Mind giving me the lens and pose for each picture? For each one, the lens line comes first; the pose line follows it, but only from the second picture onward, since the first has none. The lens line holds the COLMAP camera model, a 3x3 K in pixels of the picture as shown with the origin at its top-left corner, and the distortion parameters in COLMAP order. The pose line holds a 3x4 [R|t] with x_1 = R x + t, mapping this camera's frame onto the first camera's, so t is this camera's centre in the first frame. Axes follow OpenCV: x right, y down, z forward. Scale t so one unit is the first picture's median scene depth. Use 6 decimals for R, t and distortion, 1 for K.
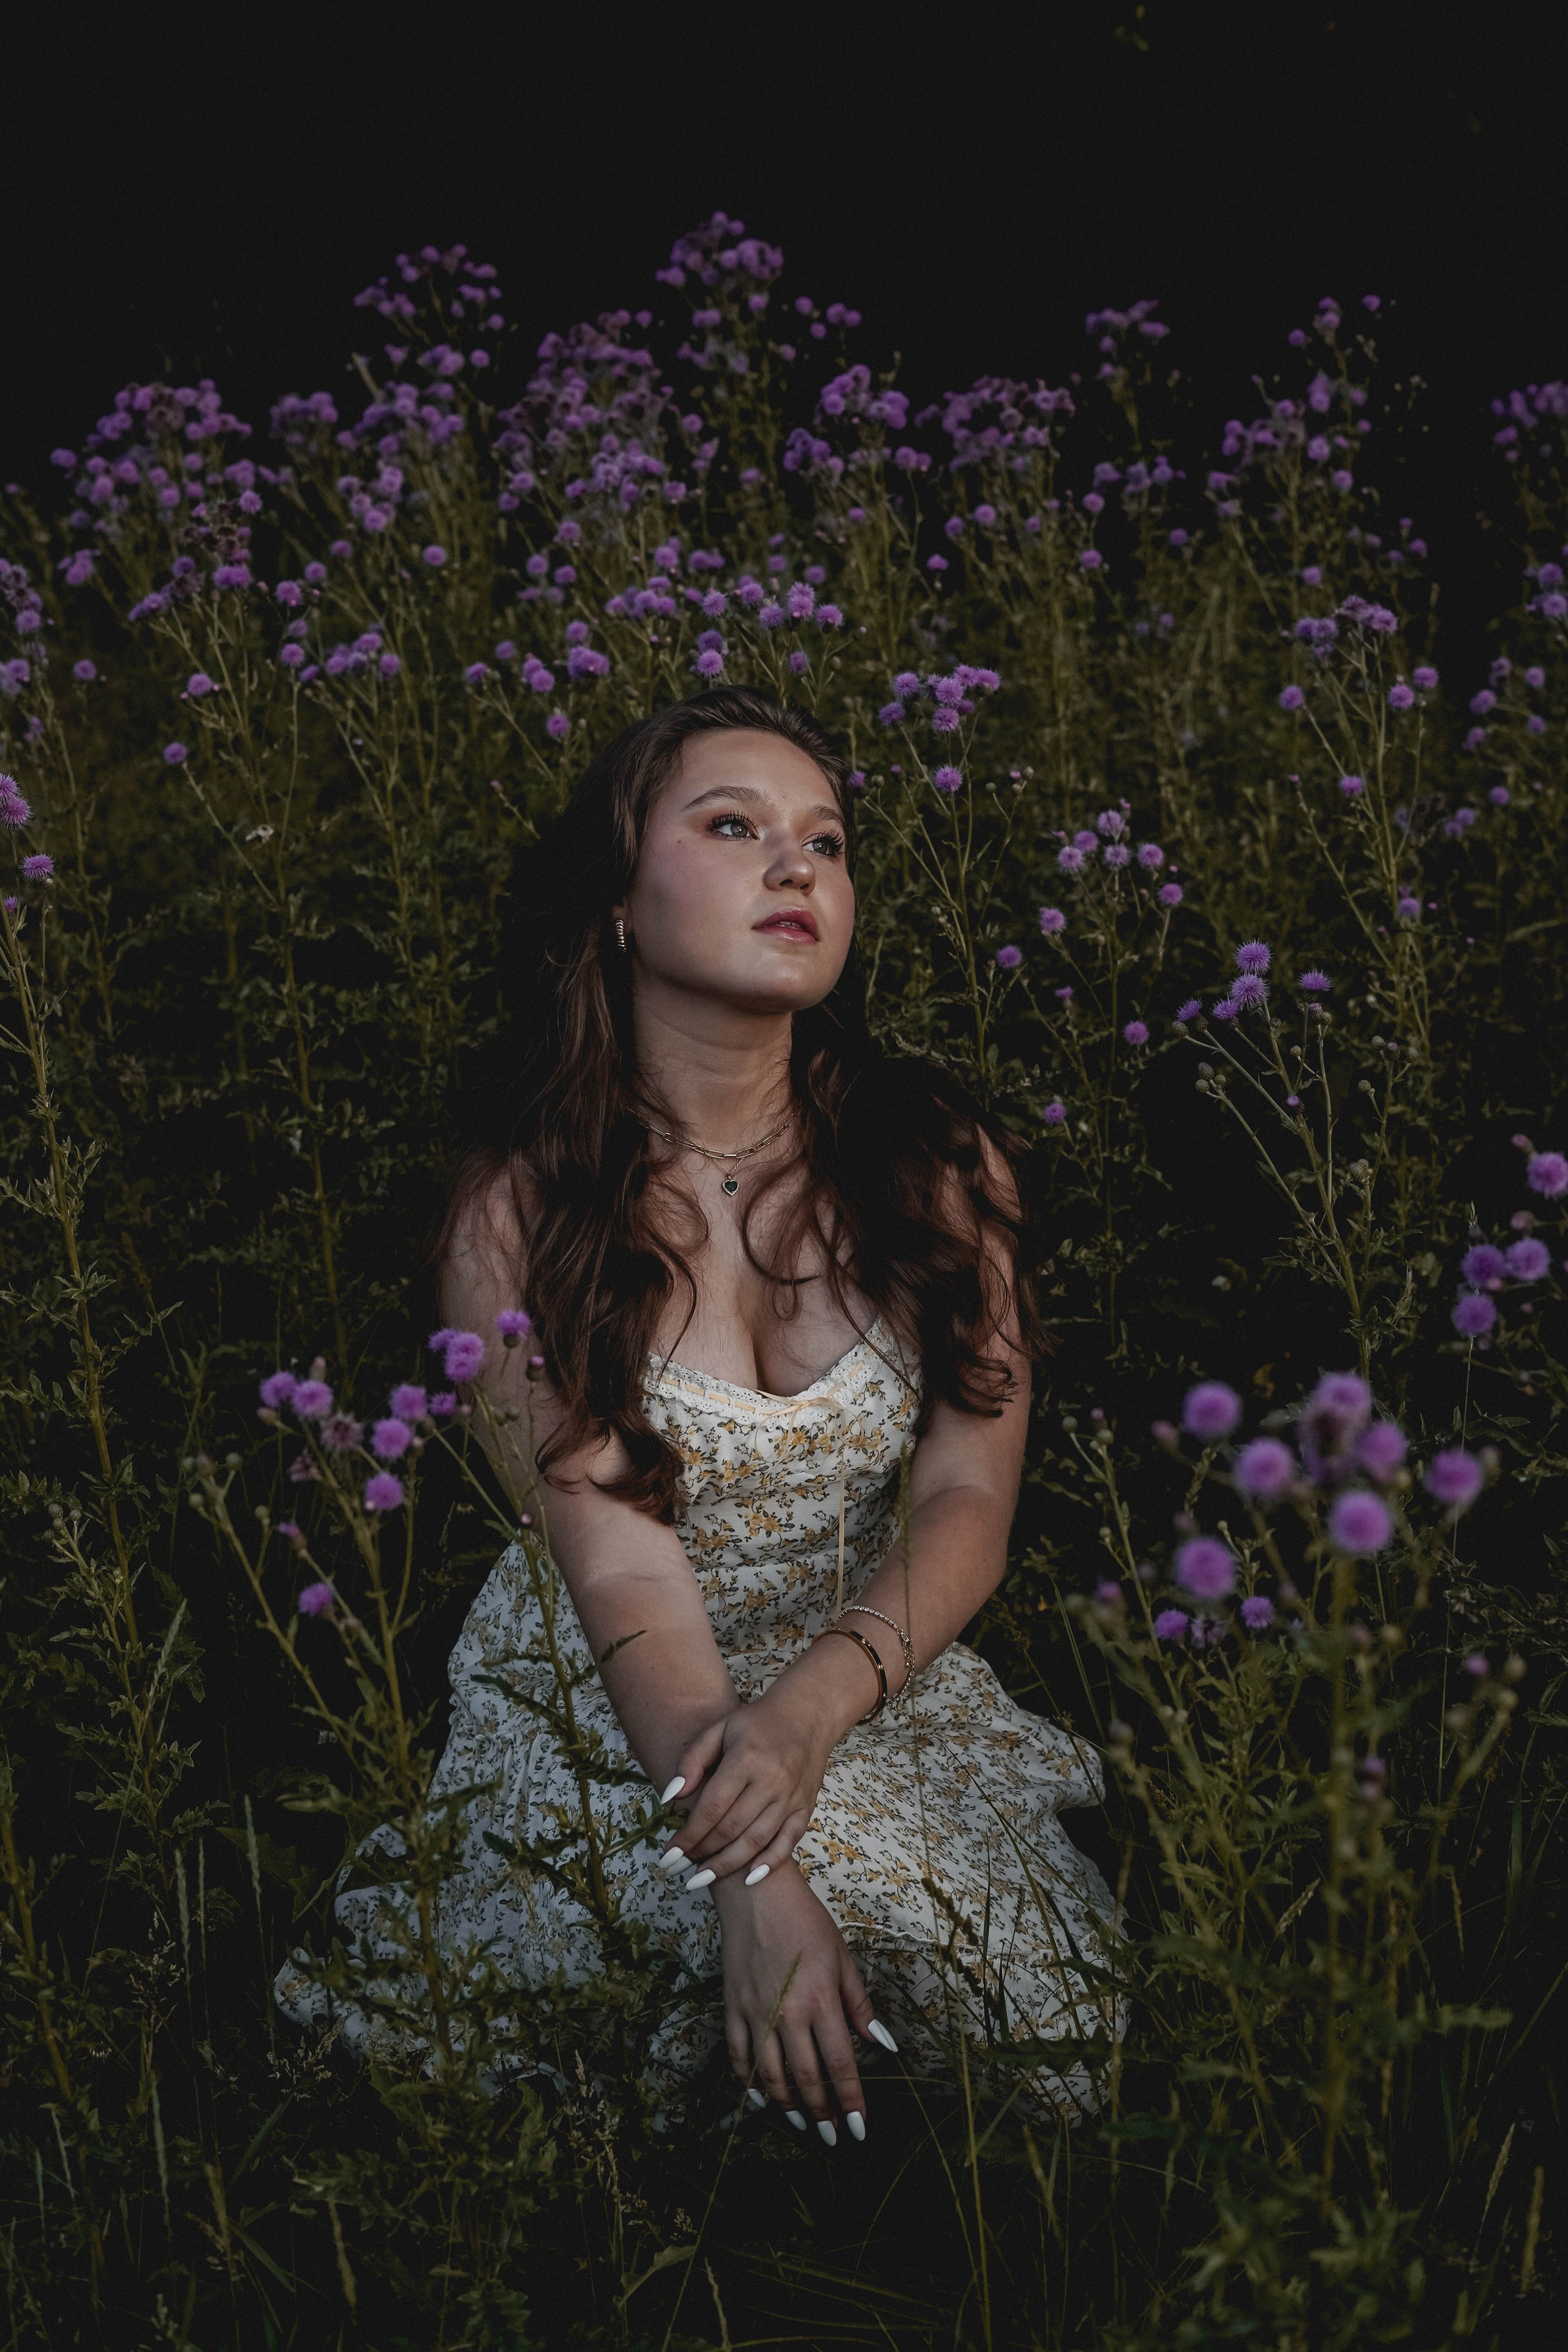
lens RADIAL K [[3315.2, 0, 784.0], [0, 3315.2, 1176.0], [0, 0, 1]] dist [-0.016703, -0.043884]
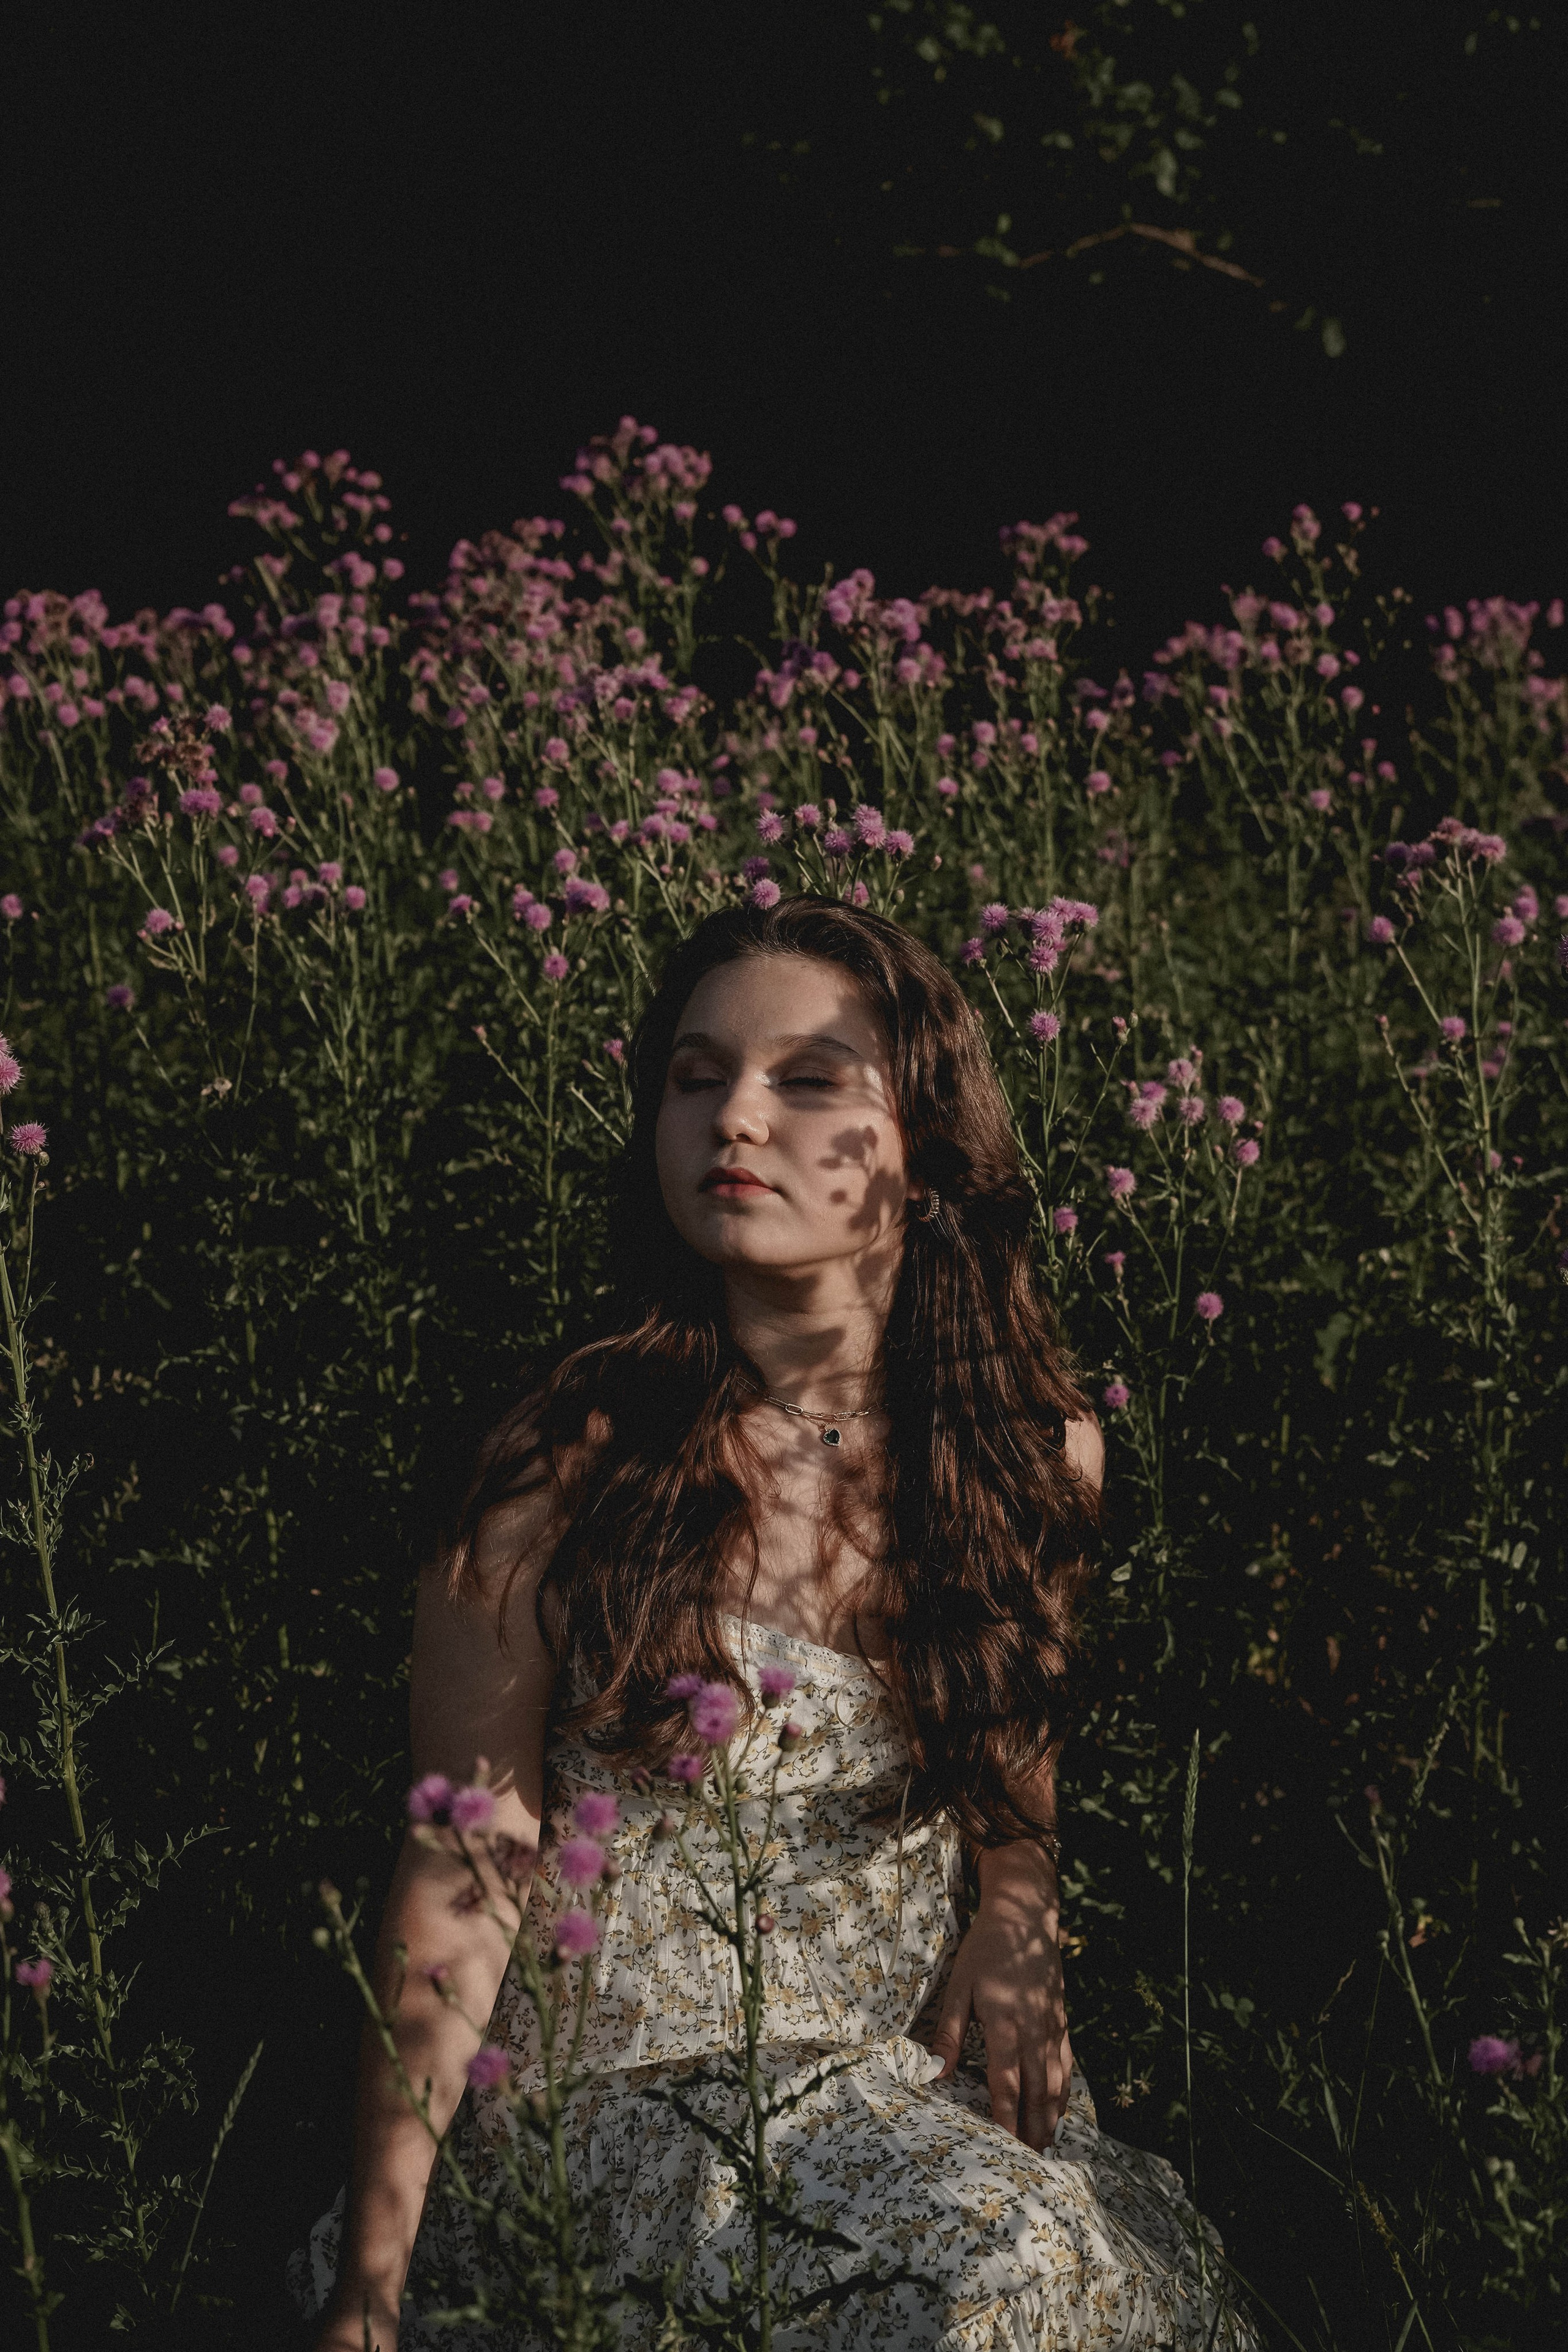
lens RADIAL K [[3349.4, 0, 758.0], [0, 3349.4, 1162.0], [0, 0, 1]] dist [-0.024666, 0.014513]
pose [[0.997720, -0.007191, 0.067104, -0.064640], [0.012077, 0.997281, -0.072695, -0.014965], [-0.066398, 0.073339, 0.995094, 0.091393]]
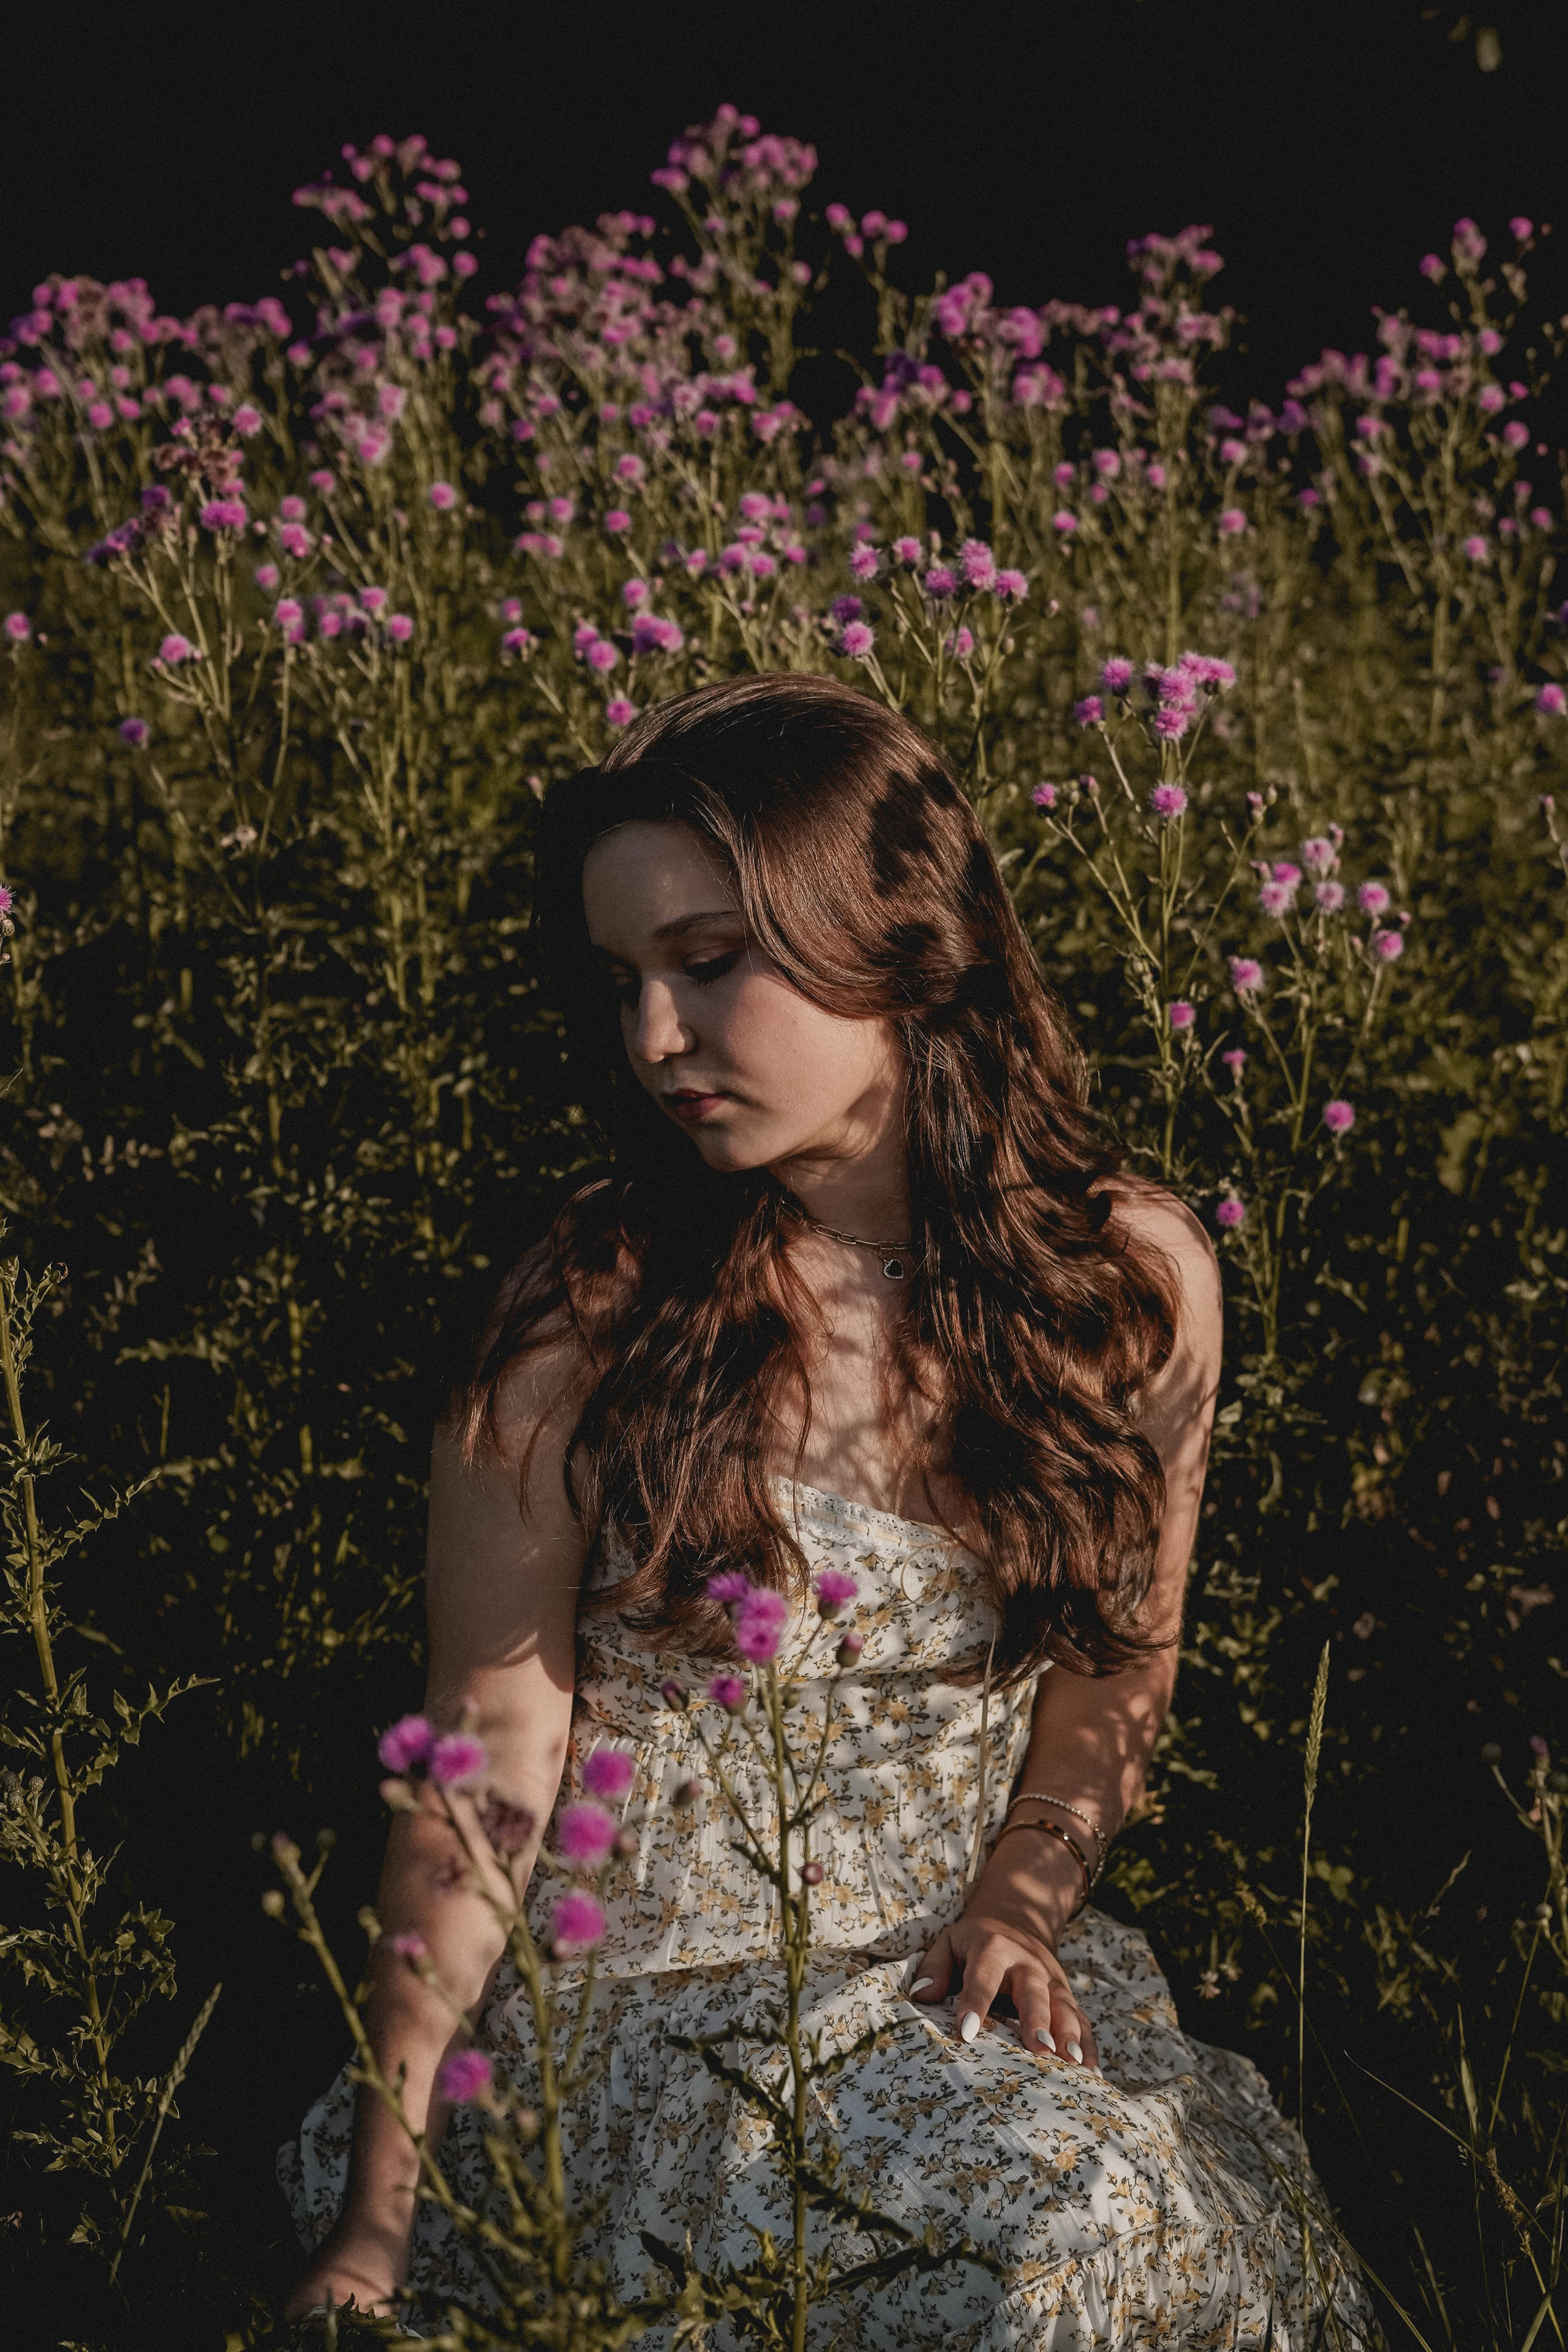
lens RADIAL K [[3358.1, 0, 772.3], [0, 3358.1, 1147.9], [0, 0, 1]] dist [-0.021037, 0.011483]
pose [[0.998736, 0.019773, 0.046220, -0.057771], [-0.019864, 0.999802, 0.001516, -0.028947], [-0.046181, -0.002433, 0.998930, 0.169067]]
